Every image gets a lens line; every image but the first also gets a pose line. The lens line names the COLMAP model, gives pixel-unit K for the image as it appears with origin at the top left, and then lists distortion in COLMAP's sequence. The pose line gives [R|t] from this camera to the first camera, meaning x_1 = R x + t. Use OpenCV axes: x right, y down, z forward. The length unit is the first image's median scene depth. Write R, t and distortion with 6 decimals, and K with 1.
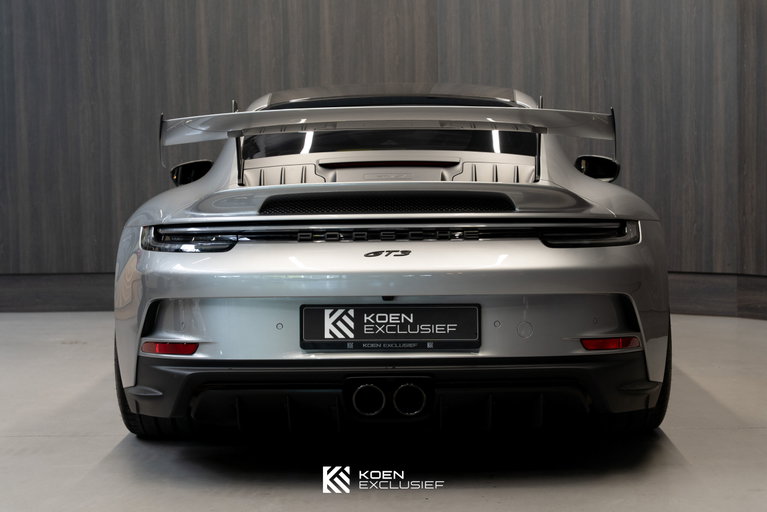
lens RADIAL K [[1591.6, 0, 383.5], [0, 1591.6, 256.0], [0, 0, 1]] dist [0.081559, 0.158275]
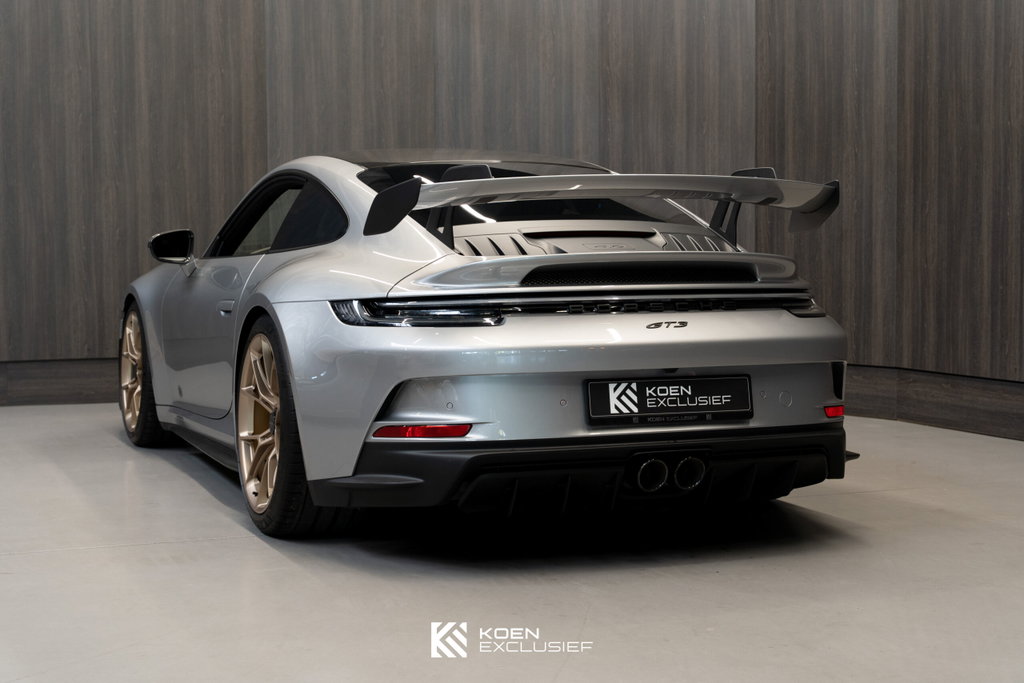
lens RADIAL K [[1780.8, 0, 512.0], [0, 1780.8, 341.5], [0, 0, 1]] dist [0.059279, 0.068948]
pose [[0.922909, -0.015738, 0.384696, -0.491337], [0.016600, 0.999862, 0.001080, 0.005712], [-0.384659, 0.005389, 0.923043, 0.026151]]
